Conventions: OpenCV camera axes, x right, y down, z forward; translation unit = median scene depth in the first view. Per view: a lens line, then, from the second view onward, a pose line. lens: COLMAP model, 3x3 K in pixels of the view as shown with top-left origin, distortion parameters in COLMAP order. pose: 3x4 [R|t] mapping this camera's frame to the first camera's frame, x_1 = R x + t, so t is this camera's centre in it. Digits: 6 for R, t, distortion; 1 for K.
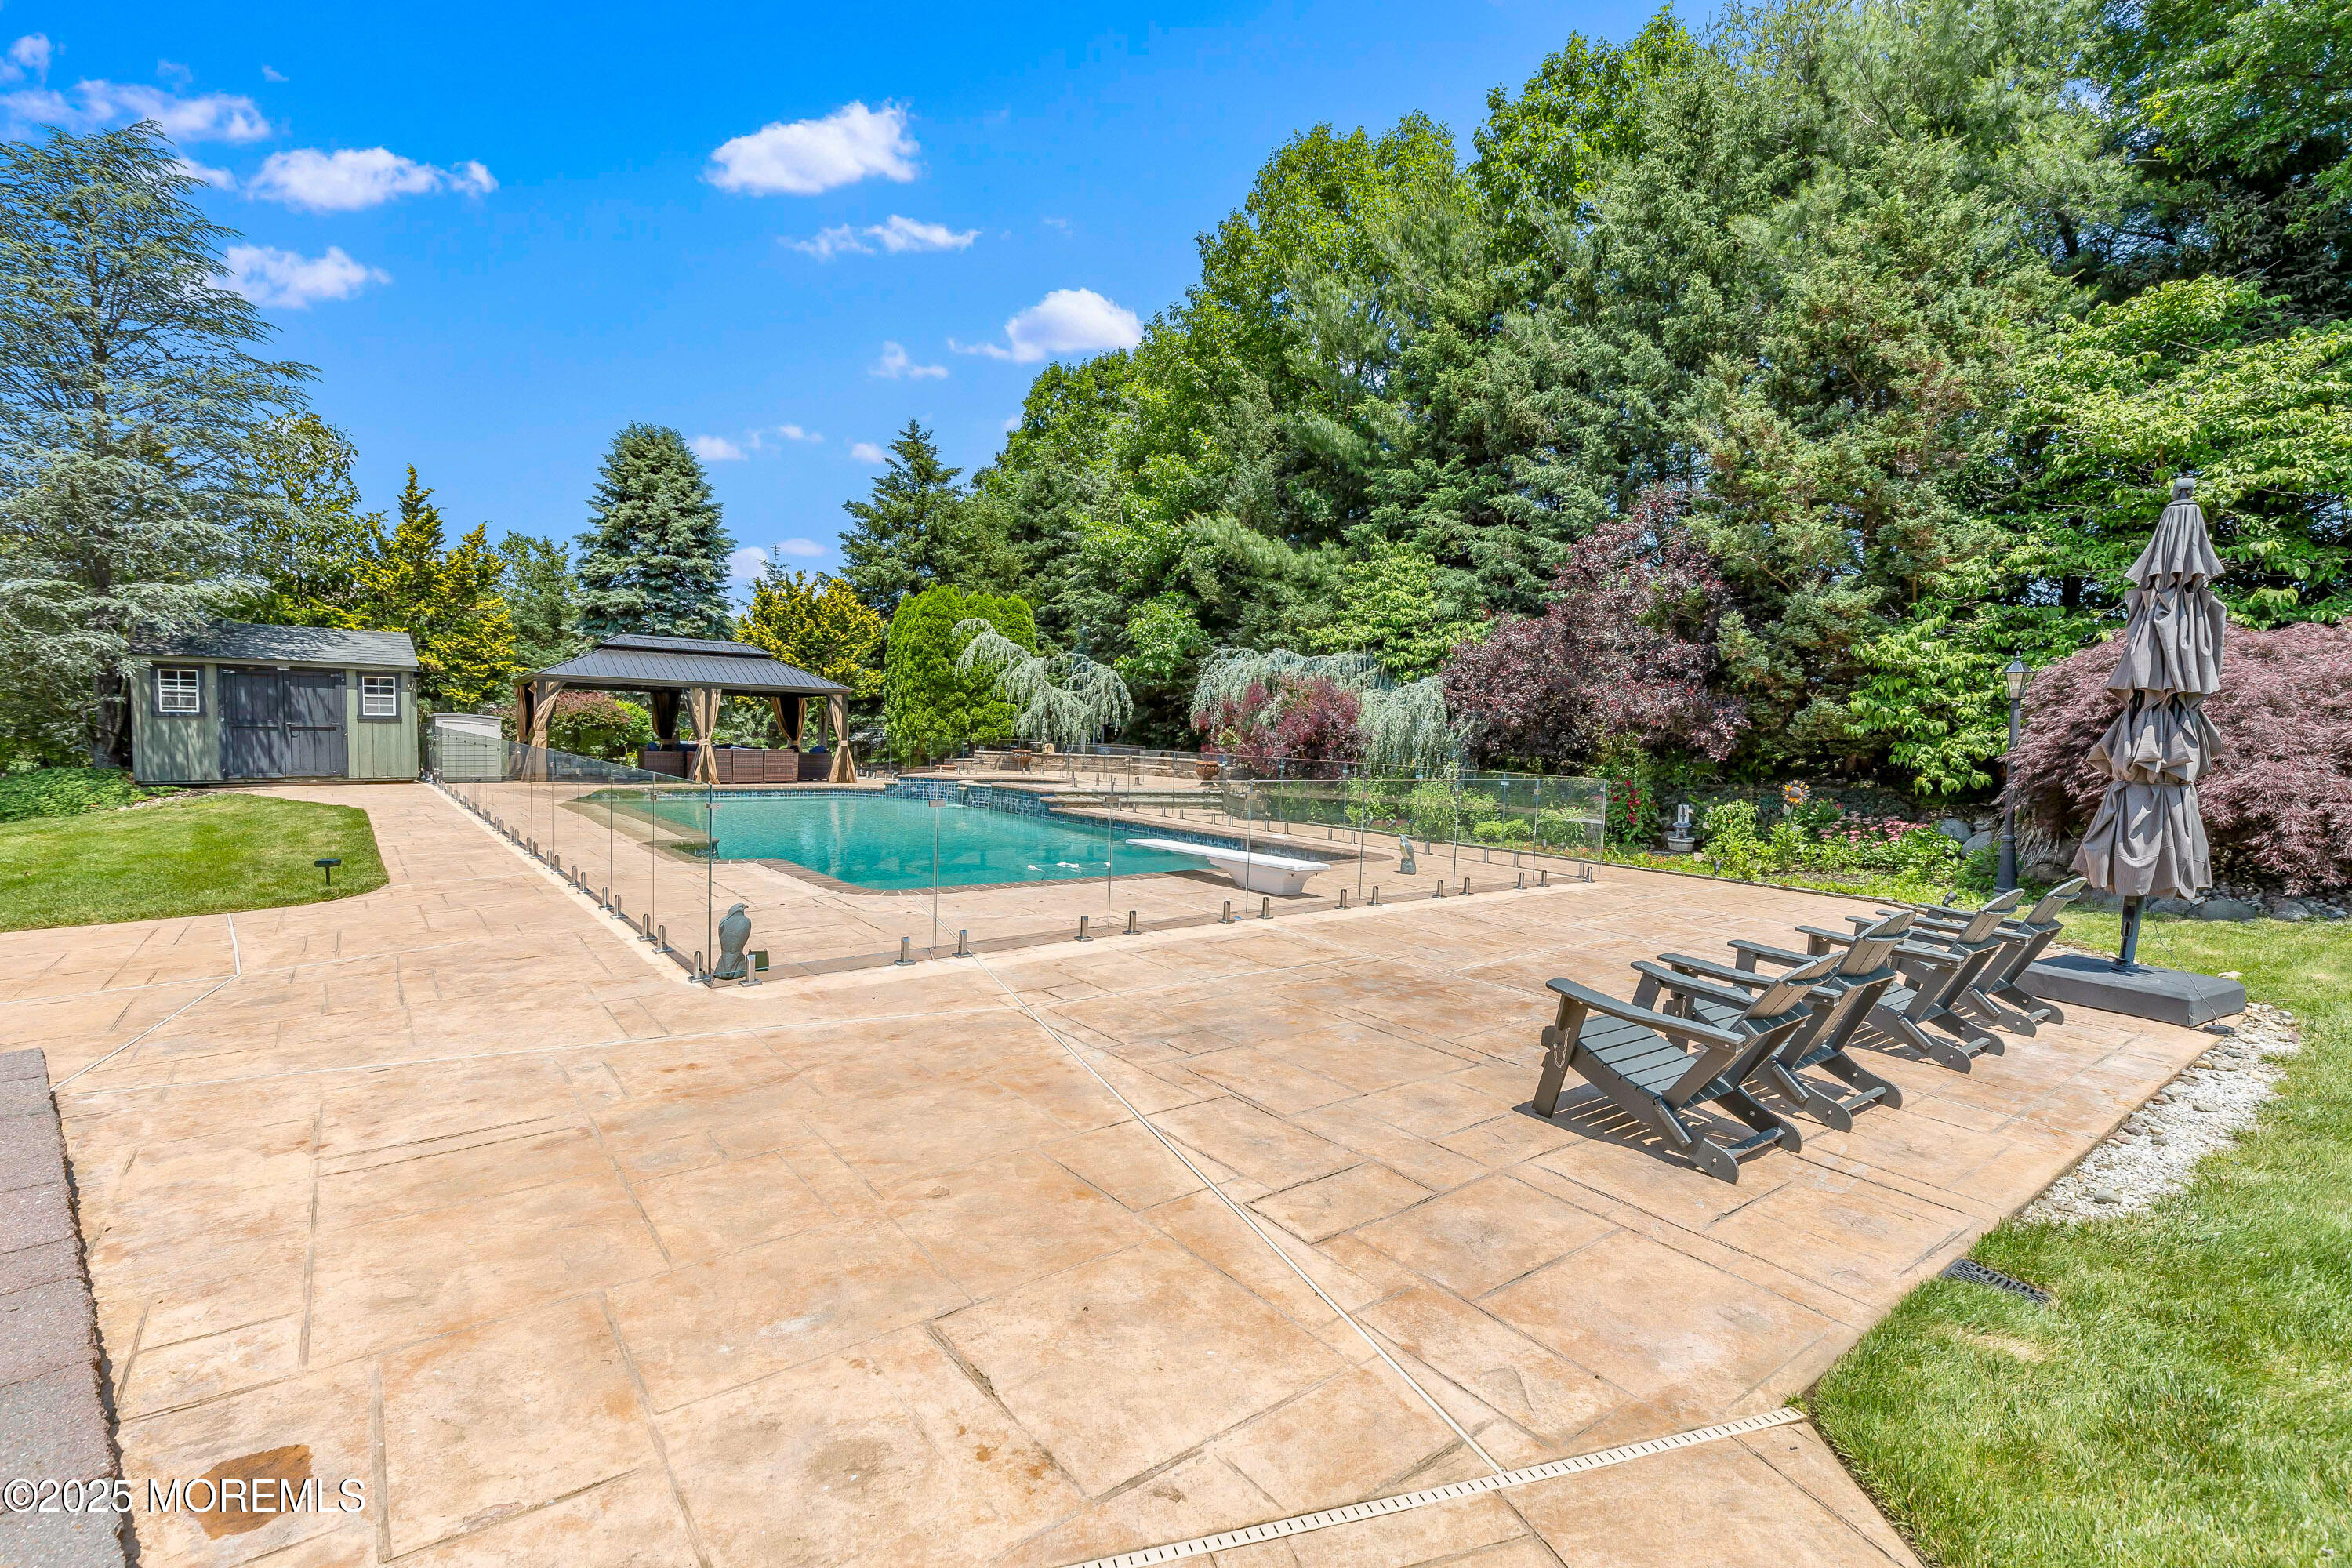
lens RADIAL K [[1056.1, 0, 1186.6], [0, 1056.1, 787.4], [0, 0, 1]] dist [0.004226, 0.000005]
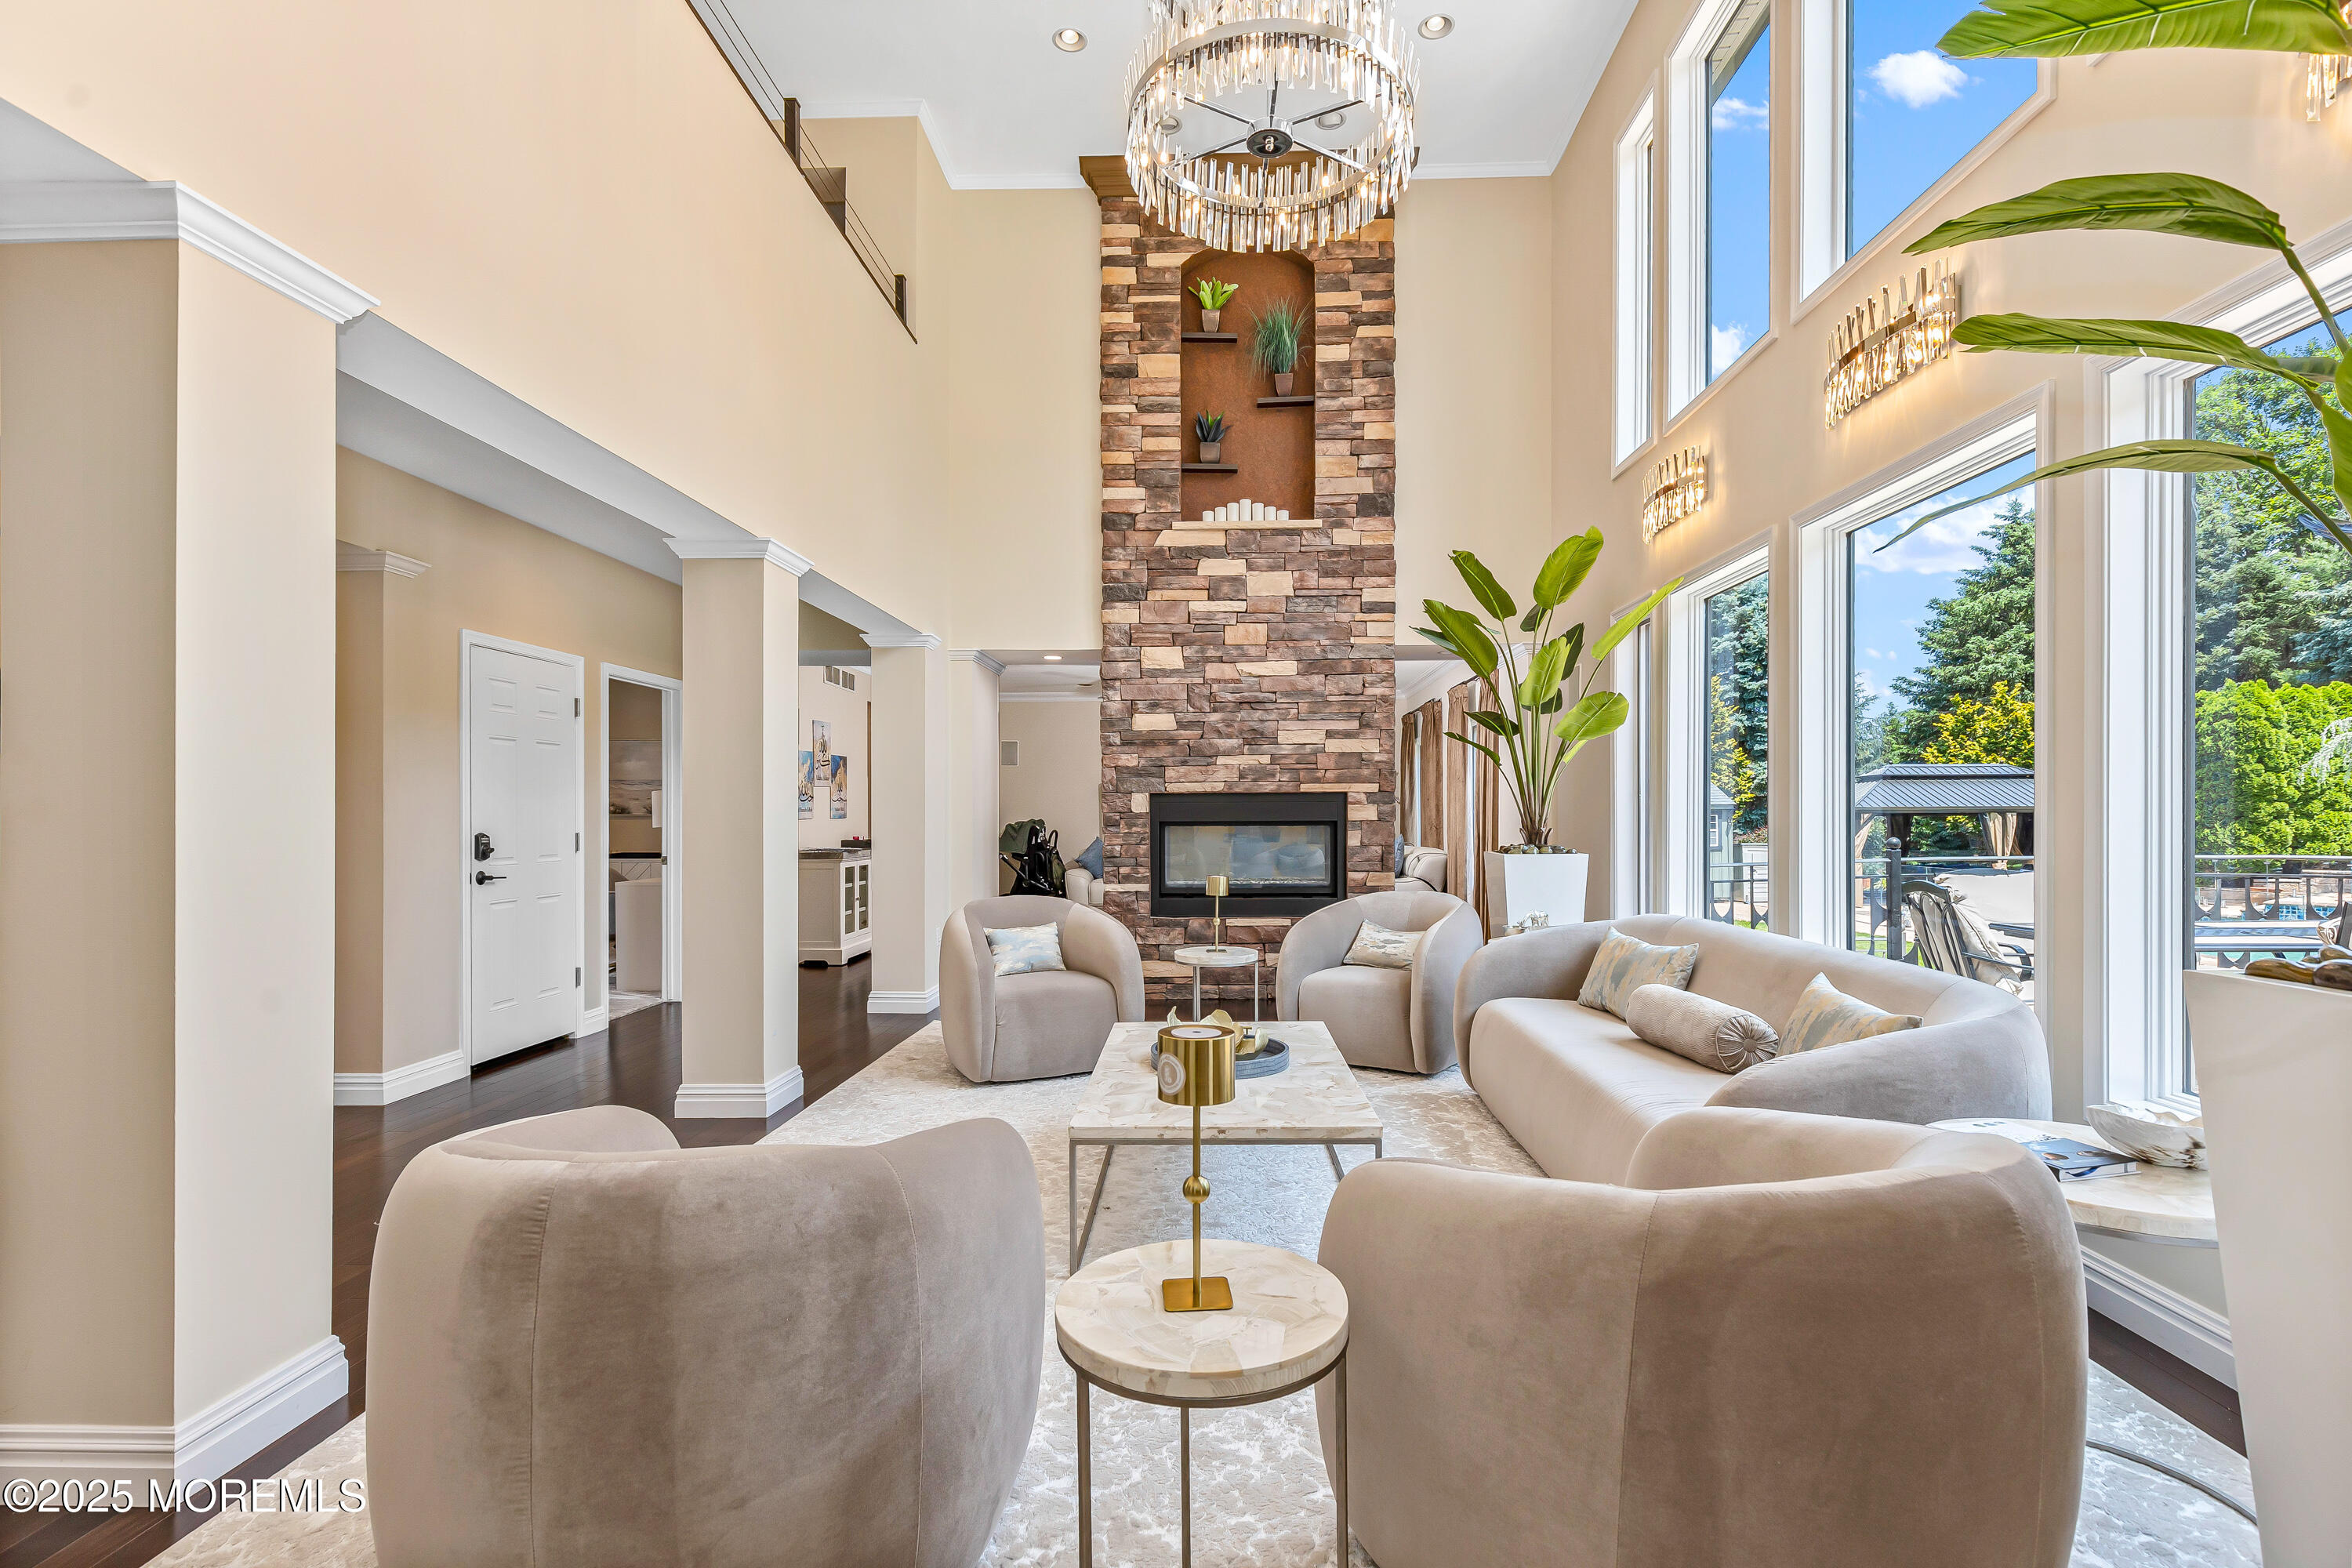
lens RADIAL K [[1069.5, 0, 1179.0], [0, 1069.5, 813.0], [0, 0, 1]] dist [0.001081, -0.000047]
pose [[0.745861, -0.033809, -0.665244, -0.338102], [-0.011108, 0.997941, -0.063171, -0.017939], [0.666009, 0.054506, 0.743949, -0.278775]]
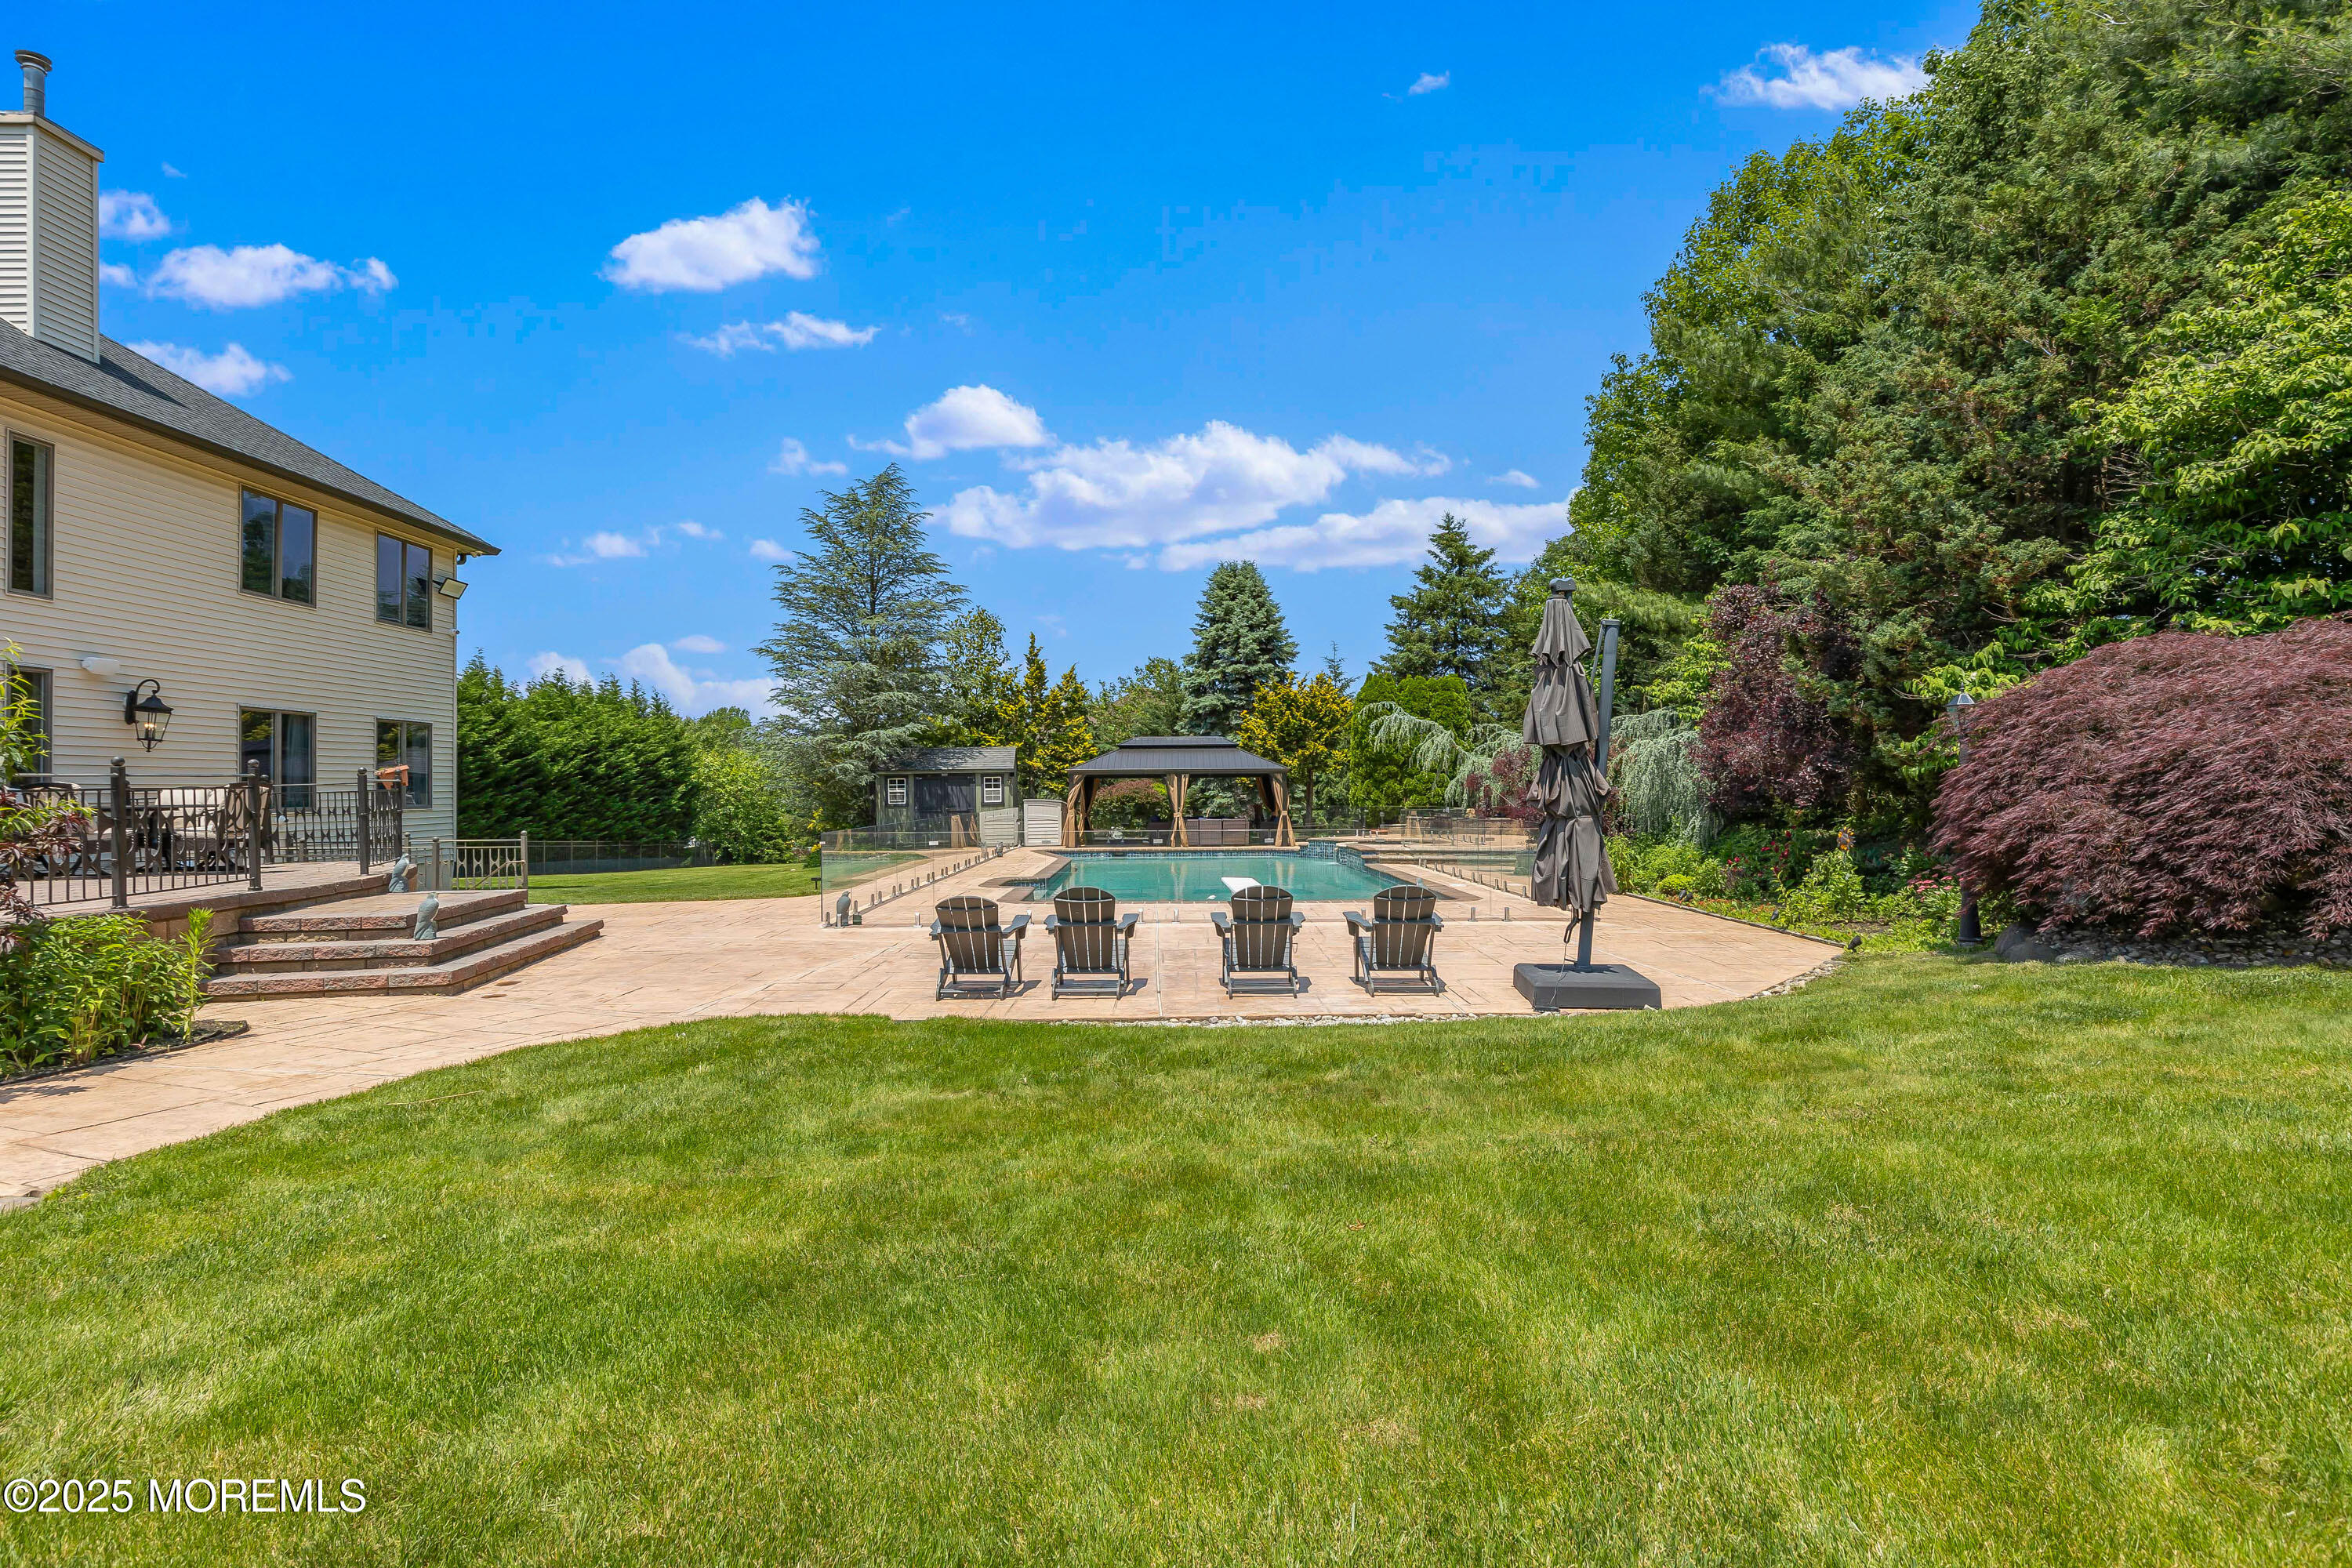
lens RADIAL K [[1108.8, 0, 1176.0], [0, 1108.8, 784.0], [0, 0, 1]] dist [0.000363, 0.000173]
pose [[0.786127, -0.039585, -0.616797, 0.375842], [-0.002302, 0.997752, -0.066969, 0.011068], [0.618061, 0.054066, 0.784269, -0.084770]]
